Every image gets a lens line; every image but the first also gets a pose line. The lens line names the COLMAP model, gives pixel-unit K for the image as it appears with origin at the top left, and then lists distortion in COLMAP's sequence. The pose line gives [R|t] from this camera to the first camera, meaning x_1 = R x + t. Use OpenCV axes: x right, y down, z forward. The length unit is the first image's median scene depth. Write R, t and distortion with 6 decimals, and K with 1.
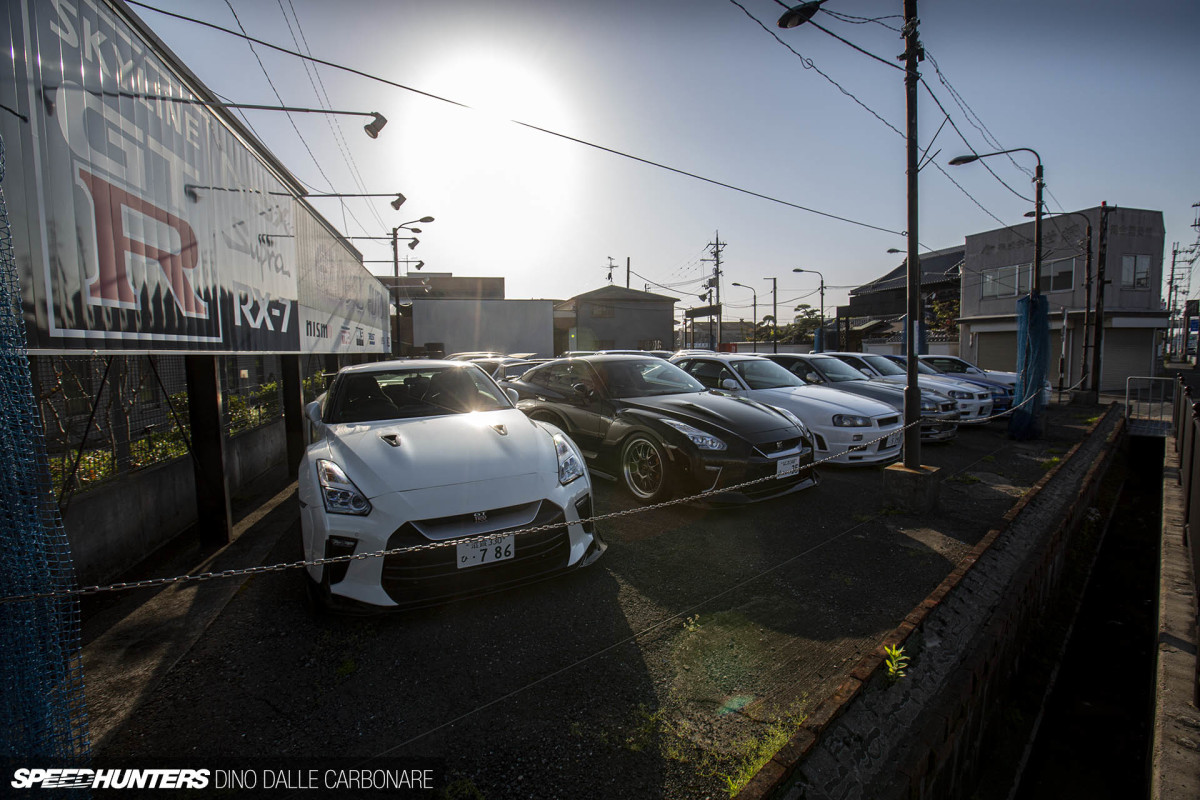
lens RADIAL K [[545.6, 0, 601.2], [0, 545.6, 394.6], [0, 0, 1]] dist [-0.066006, 0.027345]
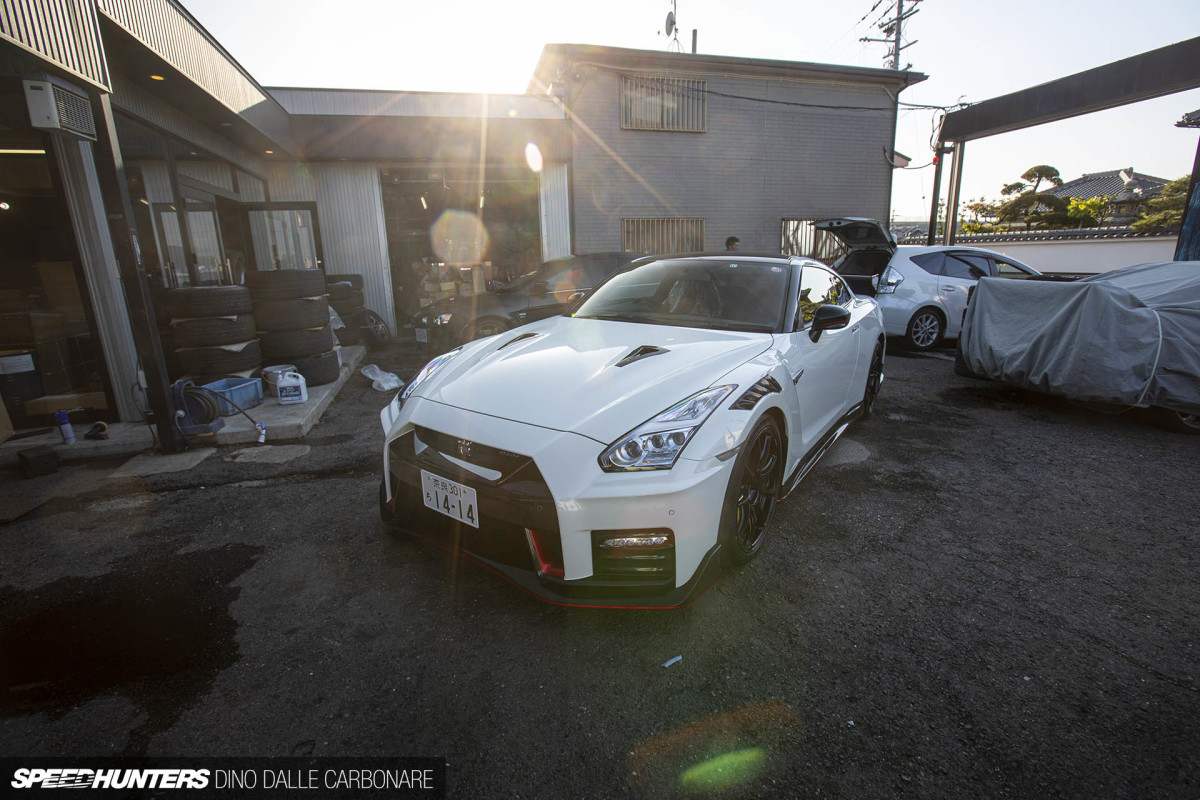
lens RADIAL K [[545.6, 0, 601.2], [0, 545.6, 394.6], [0, 0, 1]] dist [-0.066006, 0.027345]
pose [[0.999337, -0.030133, -0.020412, -0.025520], [0.032974, 0.987005, 0.157271, -0.056649], [0.015408, -0.157840, 0.987344, 0.689090]]
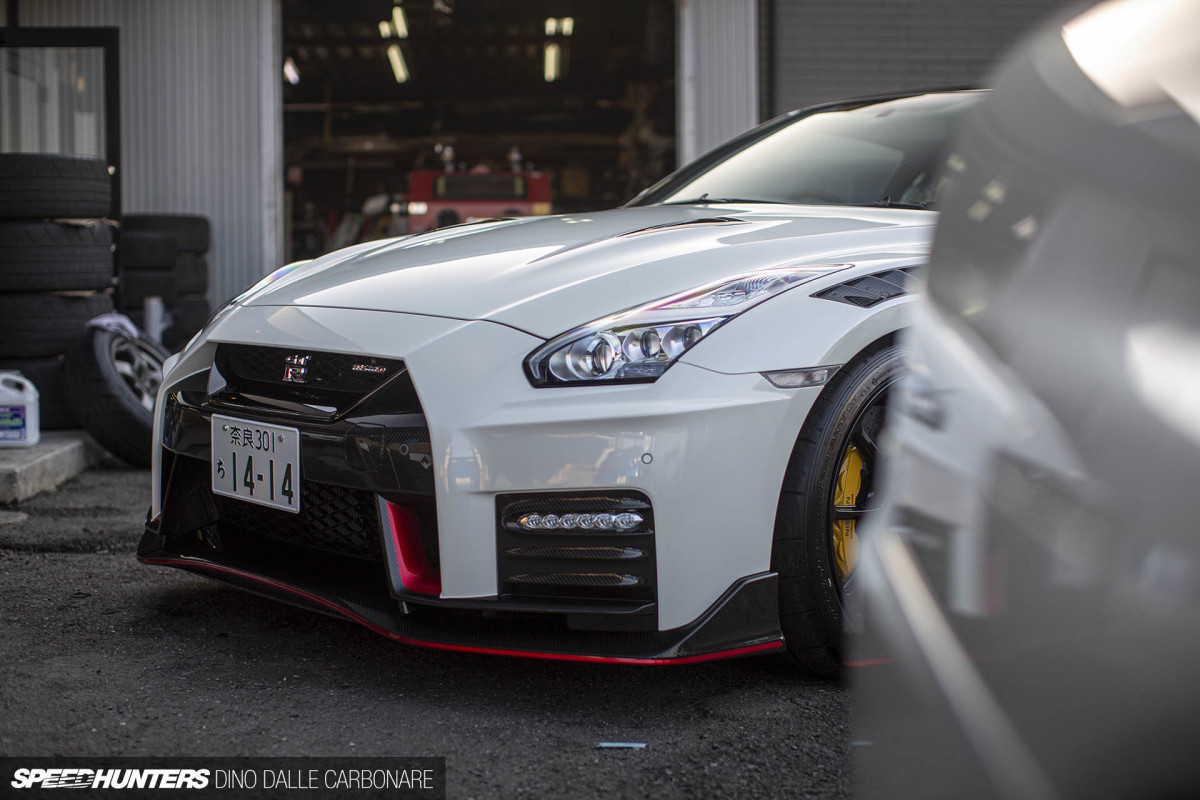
lens RADIAL K [[1778.6, 0, 600.0], [0, 1778.6, 400.0], [0, 0, 1]] dist [-0.152391, -0.030743]
pose [[0.974583, 0.001988, -0.224017, -0.006053], [-0.007094, 0.999733, -0.021992, -0.040419], [0.223914, 0.023023, 0.974337, 0.658996]]
